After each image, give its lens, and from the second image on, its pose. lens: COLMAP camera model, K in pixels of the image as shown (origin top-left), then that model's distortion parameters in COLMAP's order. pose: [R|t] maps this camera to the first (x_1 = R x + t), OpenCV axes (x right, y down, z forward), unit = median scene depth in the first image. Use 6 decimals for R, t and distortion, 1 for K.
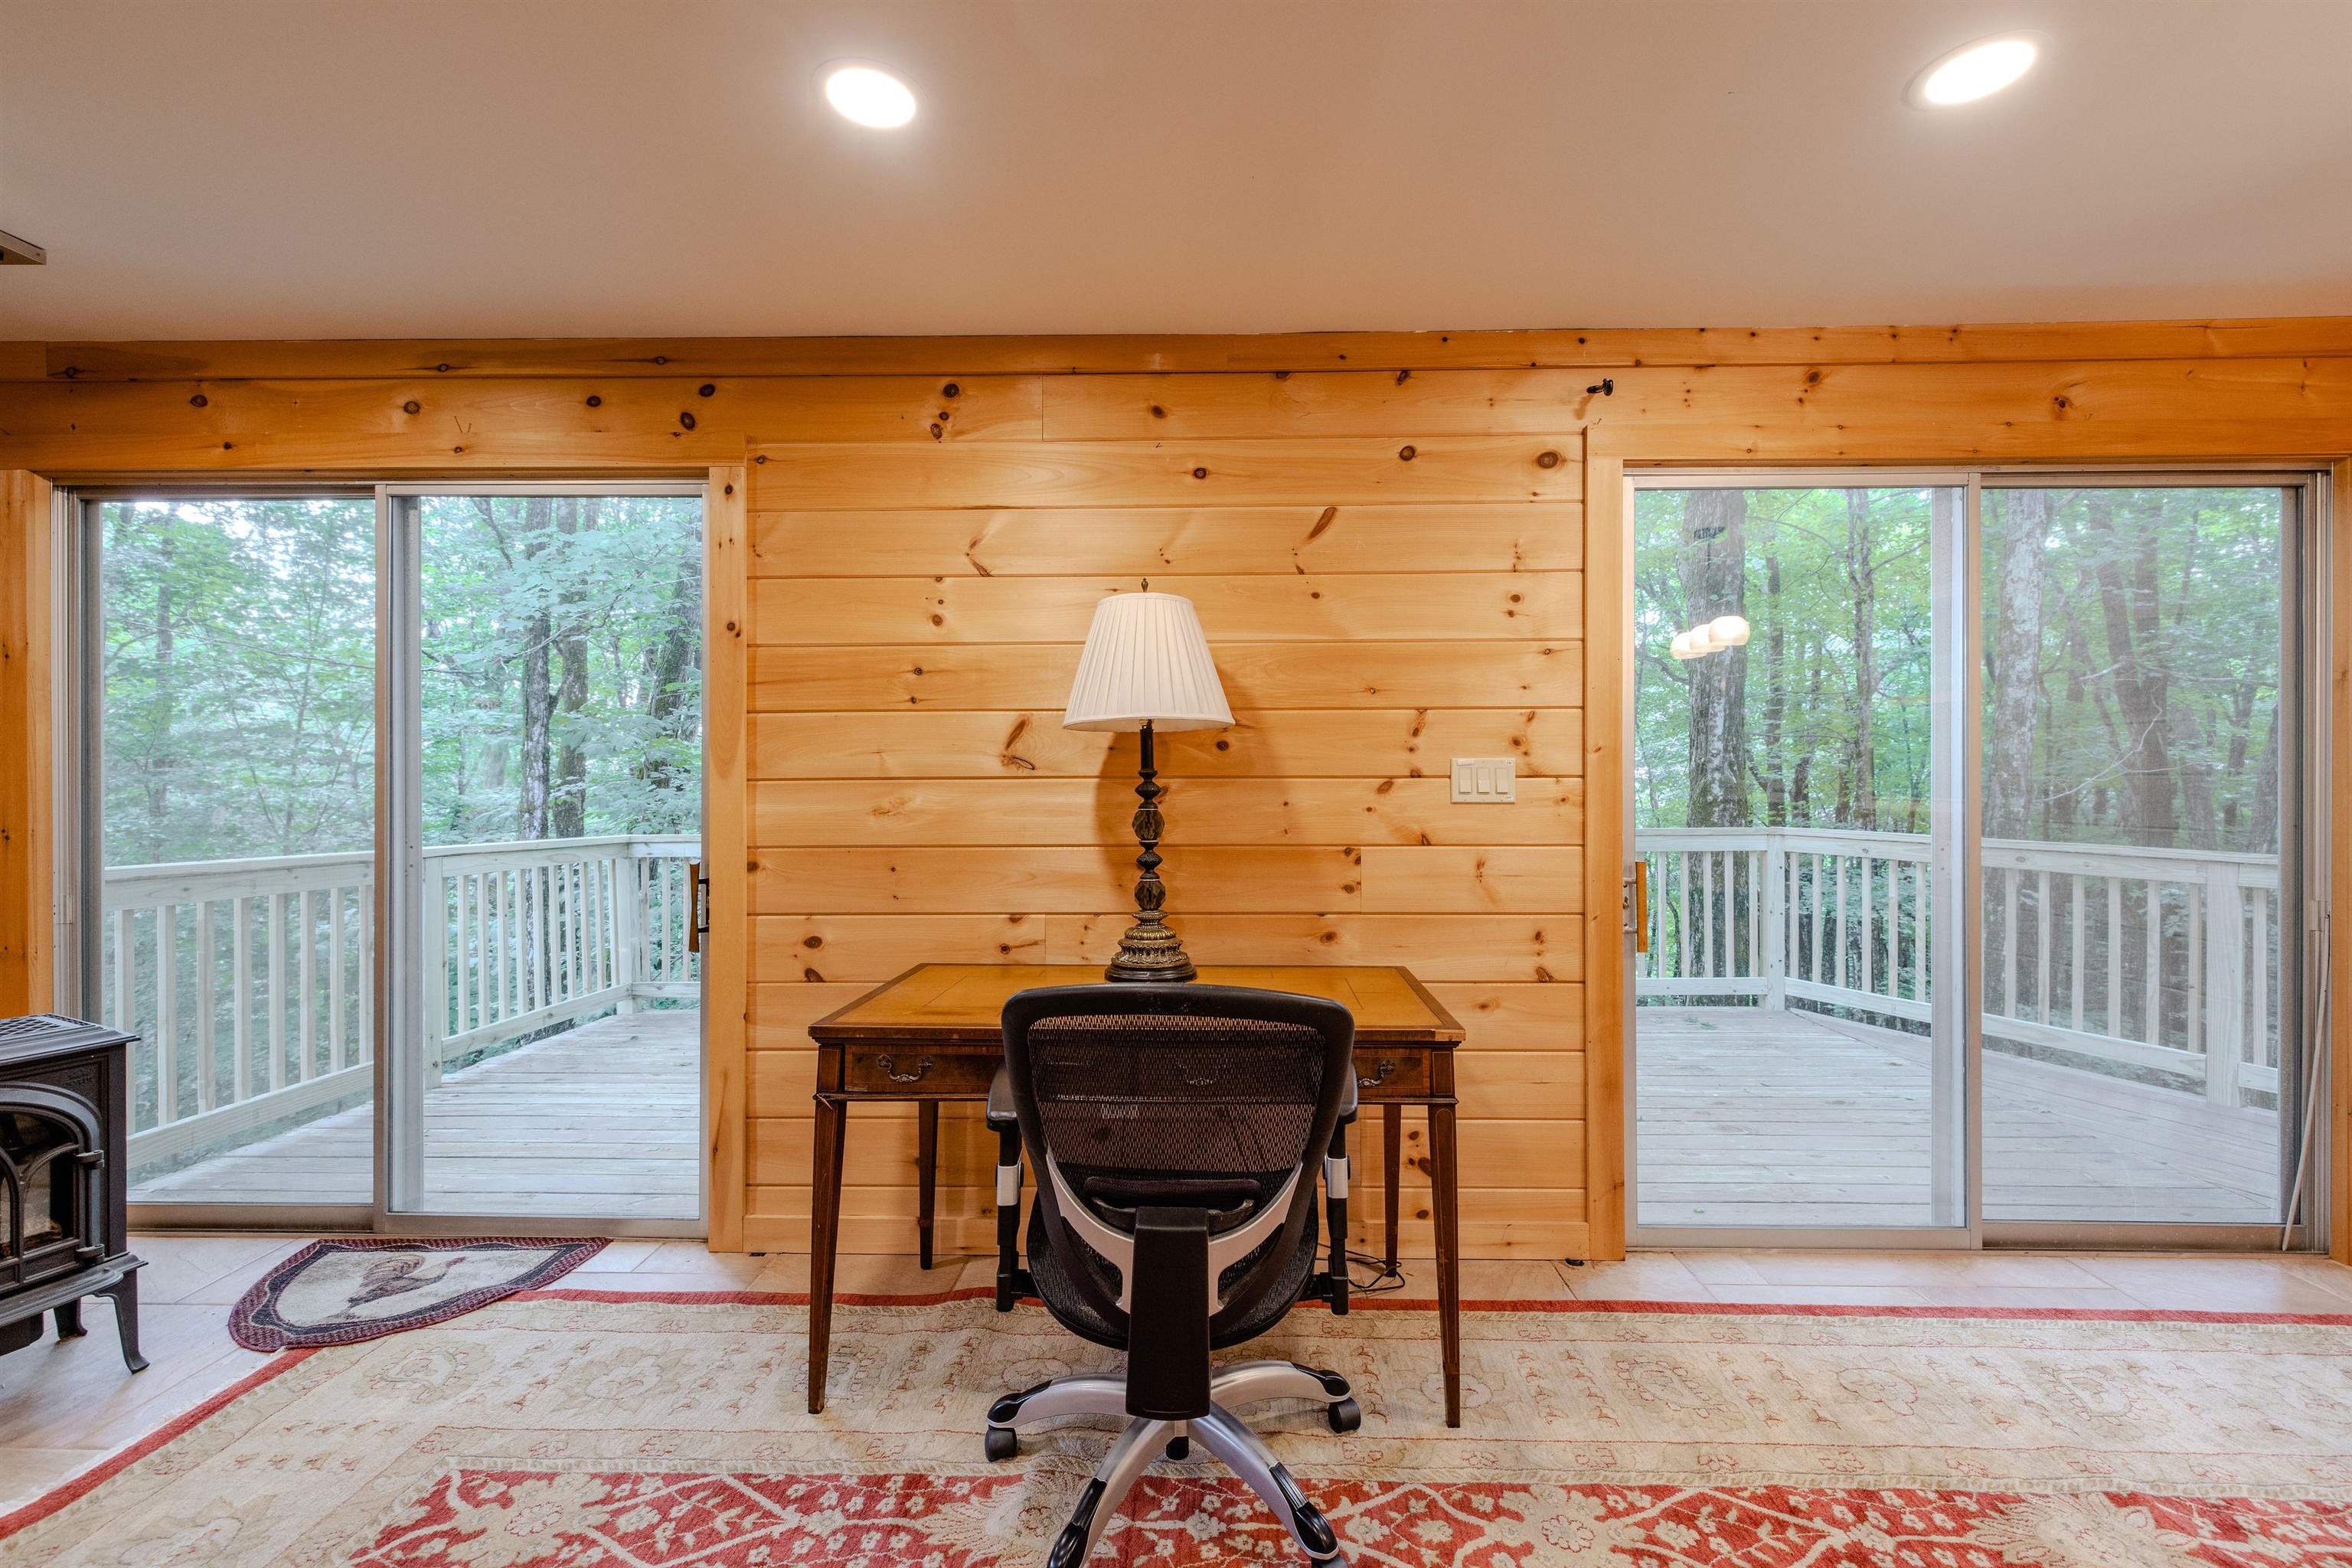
lens RADIAL K [[991.3, 0, 1202.3], [0, 991.3, 784.4], [0, 0, 1]] dist [0.004077, -0.000779]
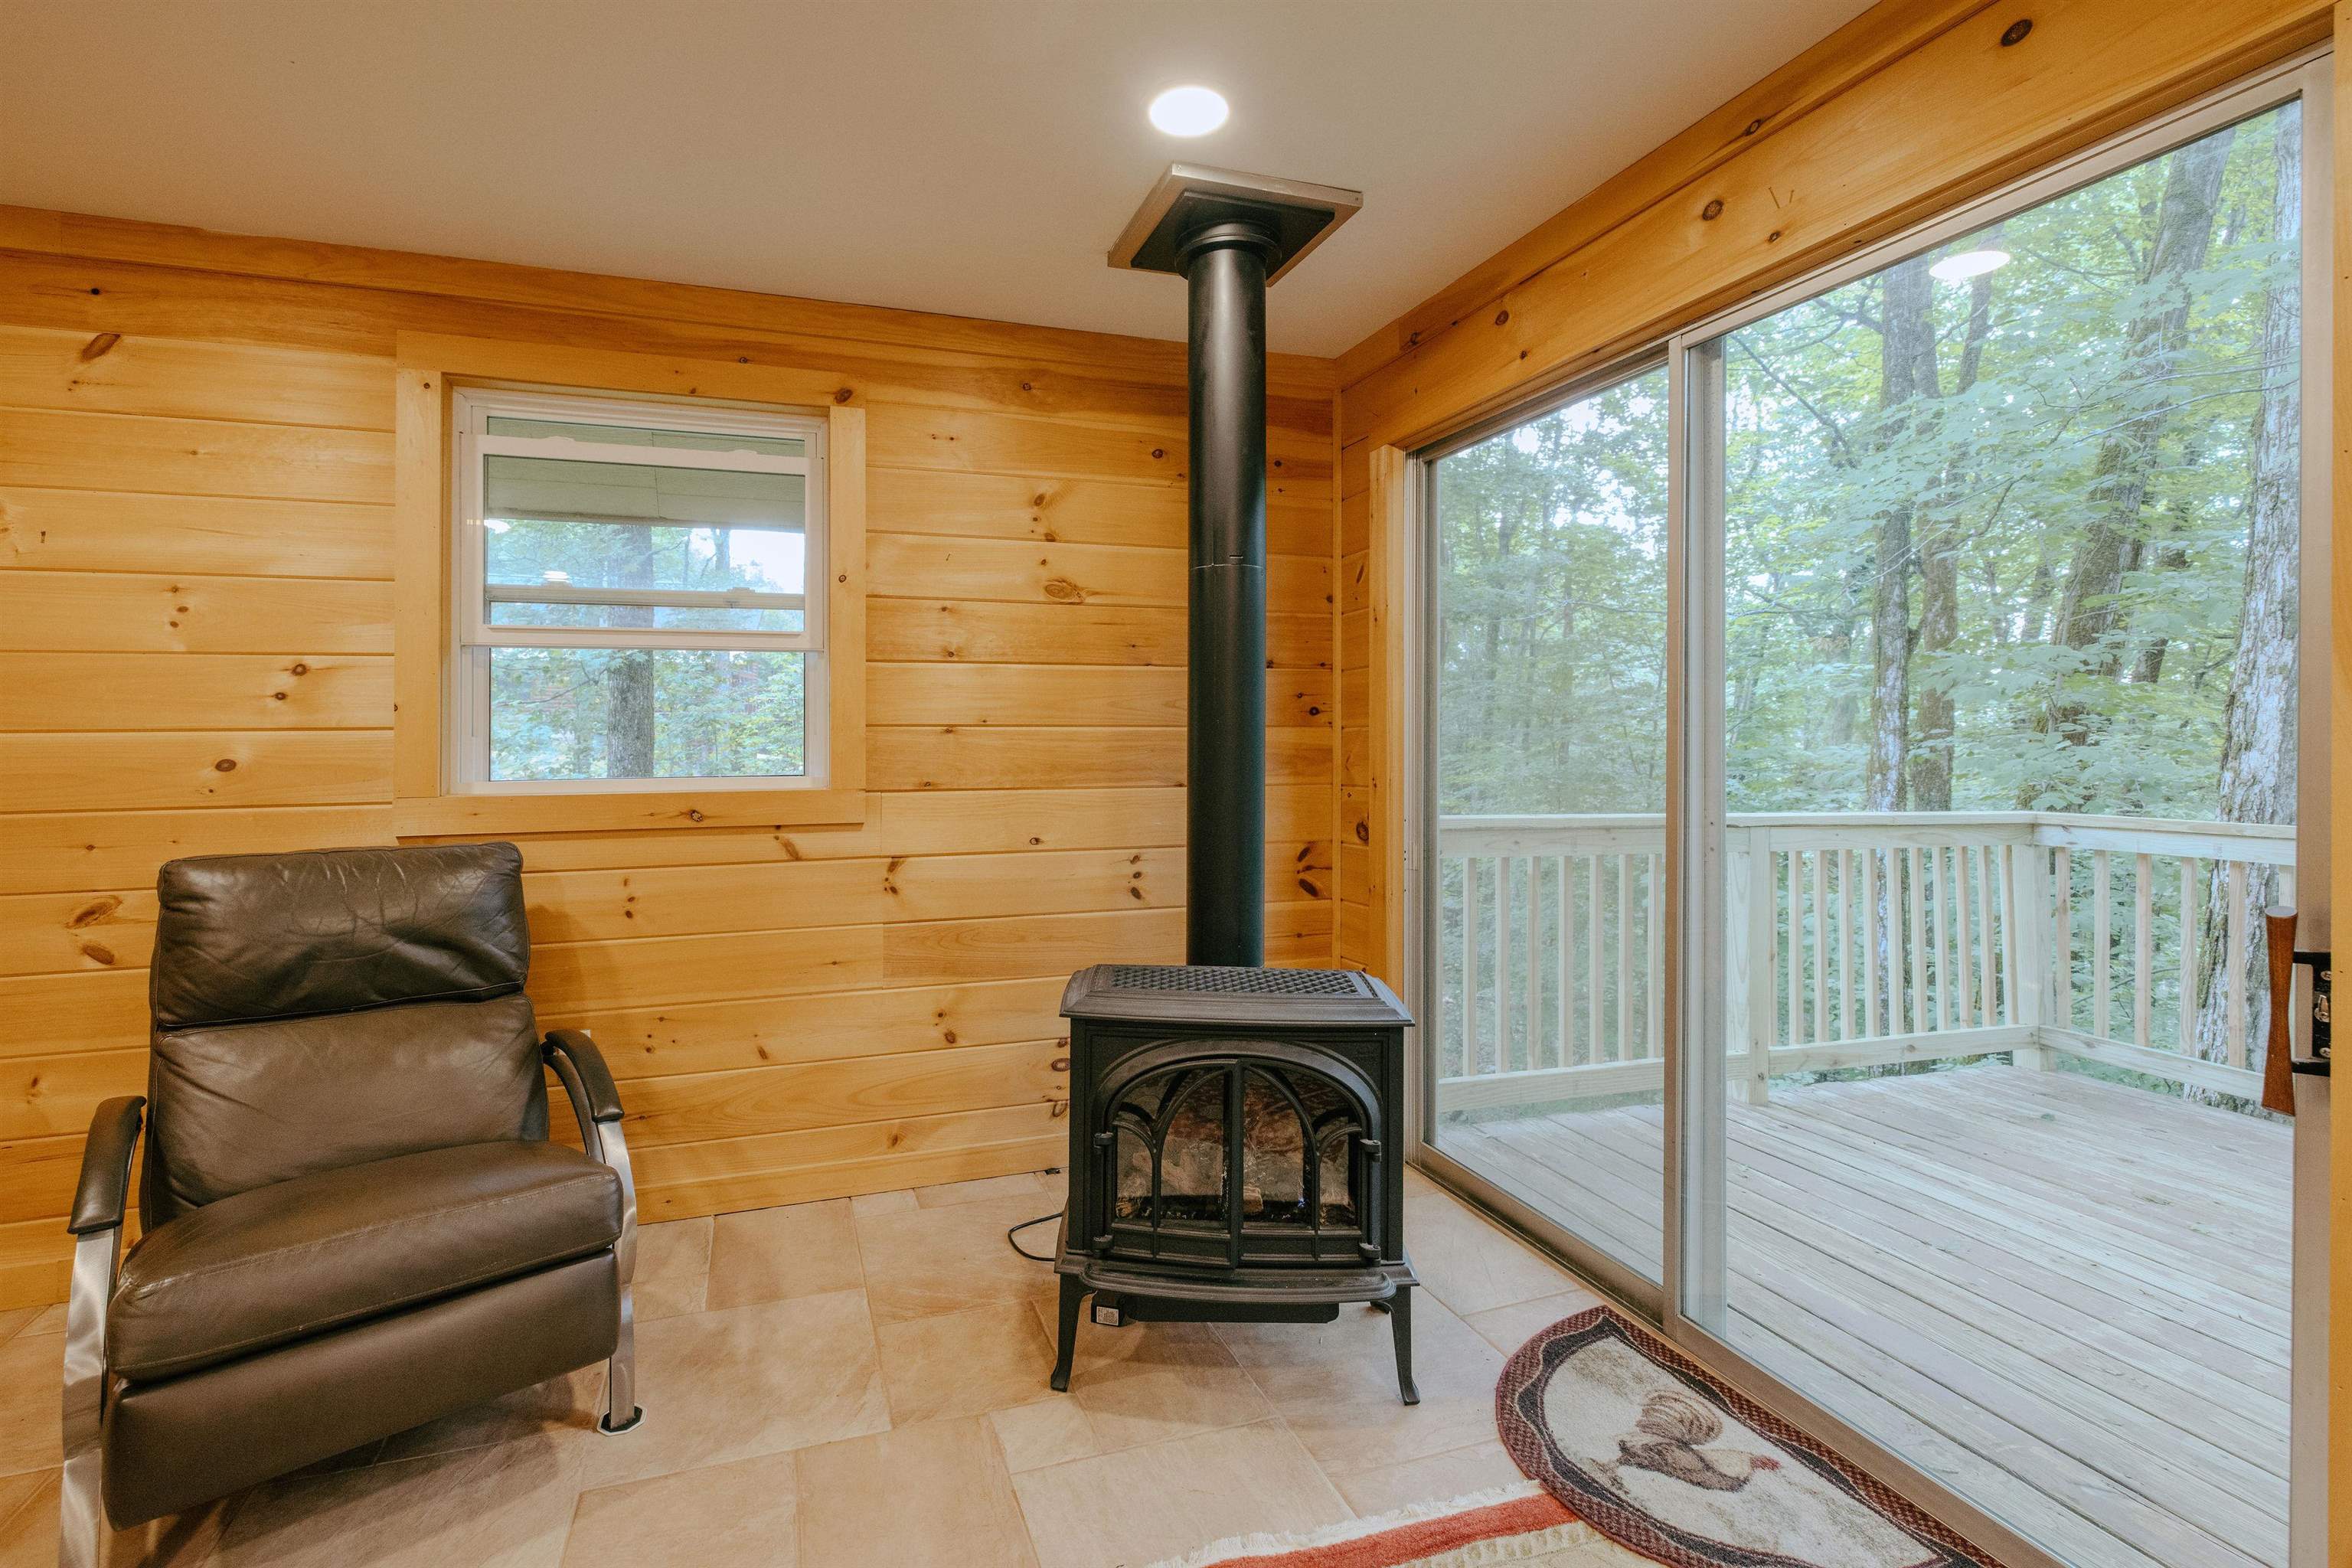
lens RADIAL K [[1029.2, 0, 1045.7], [0, 1029.2, 739.5], [0, 0, 1]] dist [-0.003936, 0.002291]
pose [[0.288730, 0.001941, -0.957409, -0.229733], [-0.002285, 0.999996, 0.001338, 0.001892], [0.957408, 0.001802, 0.288734, 0.334565]]
